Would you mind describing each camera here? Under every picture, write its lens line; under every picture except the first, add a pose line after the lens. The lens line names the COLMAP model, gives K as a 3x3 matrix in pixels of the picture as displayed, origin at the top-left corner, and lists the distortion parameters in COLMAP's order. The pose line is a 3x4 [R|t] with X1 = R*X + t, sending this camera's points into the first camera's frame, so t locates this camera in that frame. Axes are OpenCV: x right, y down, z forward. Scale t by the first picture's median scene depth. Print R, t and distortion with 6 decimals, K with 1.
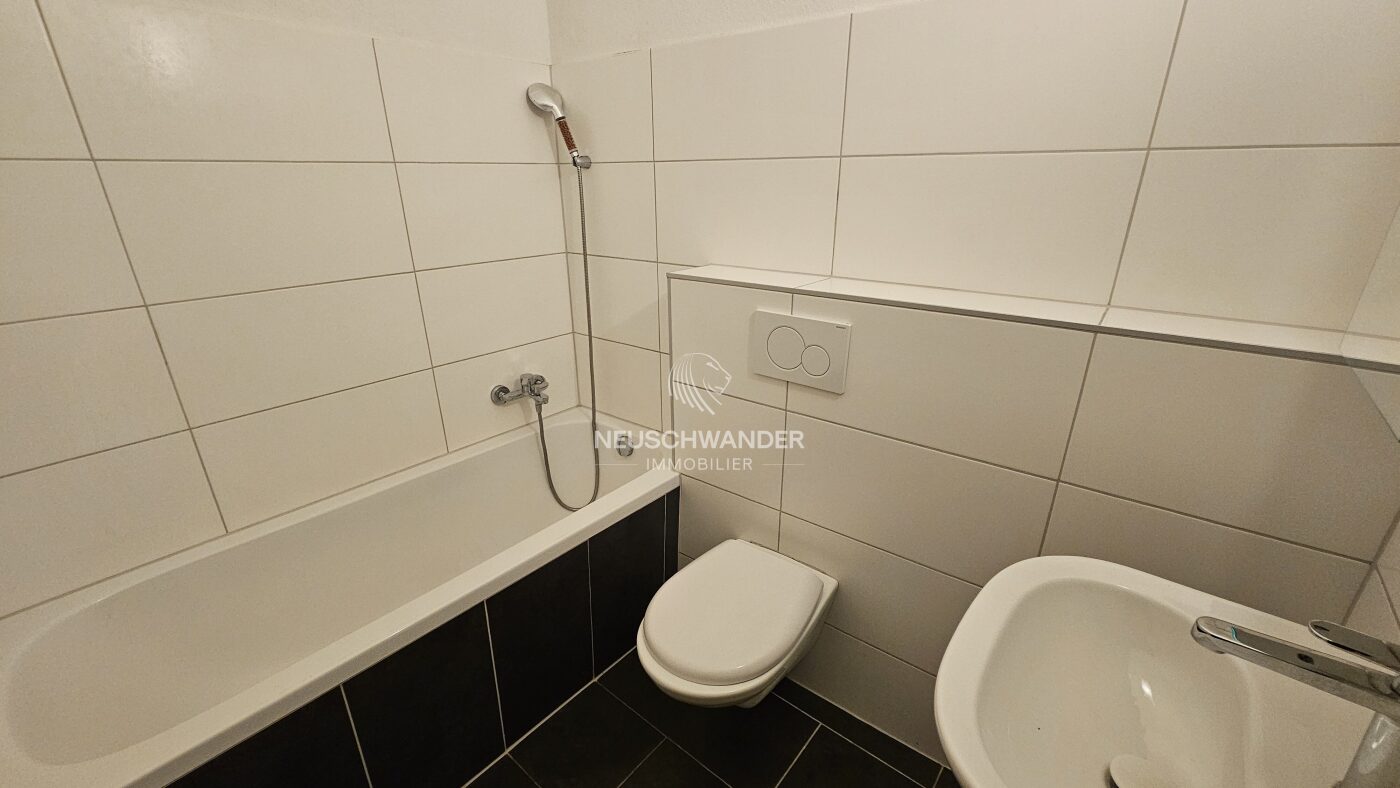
lens RADIAL K [[571.0, 0, 698.5], [0, 571.0, 400.0], [0, 0, 1]] dist [-0.010909, 0.000251]
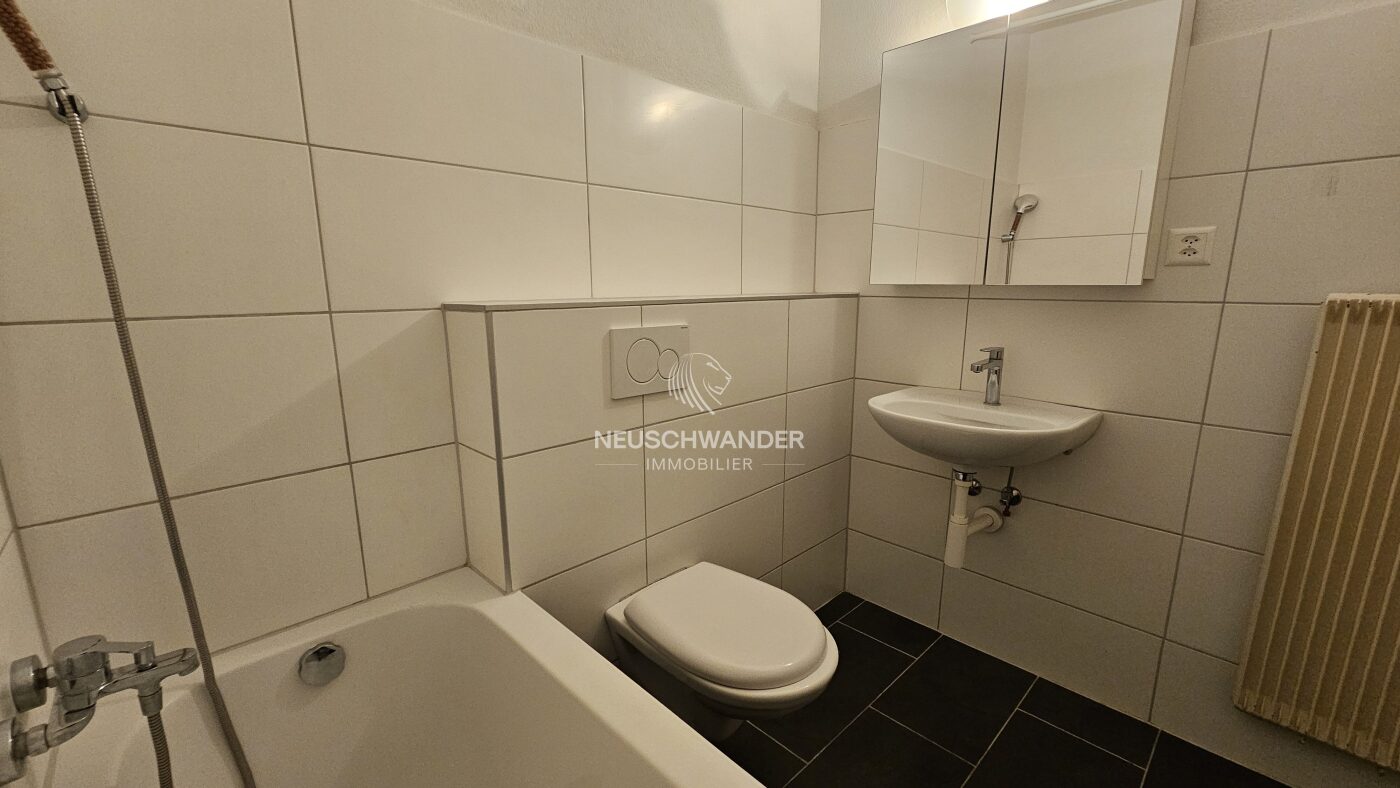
lens RADIAL K [[571.0, 0, 698.5], [0, 571.0, 400.0], [0, 0, 1]] dist [-0.010909, 0.000251]
pose [[0.152672, -0.200639, 0.967696, -0.814321], [0.361849, 0.922529, 0.134186, -0.127768], [-0.919650, 0.329673, 0.213445, 0.733760]]
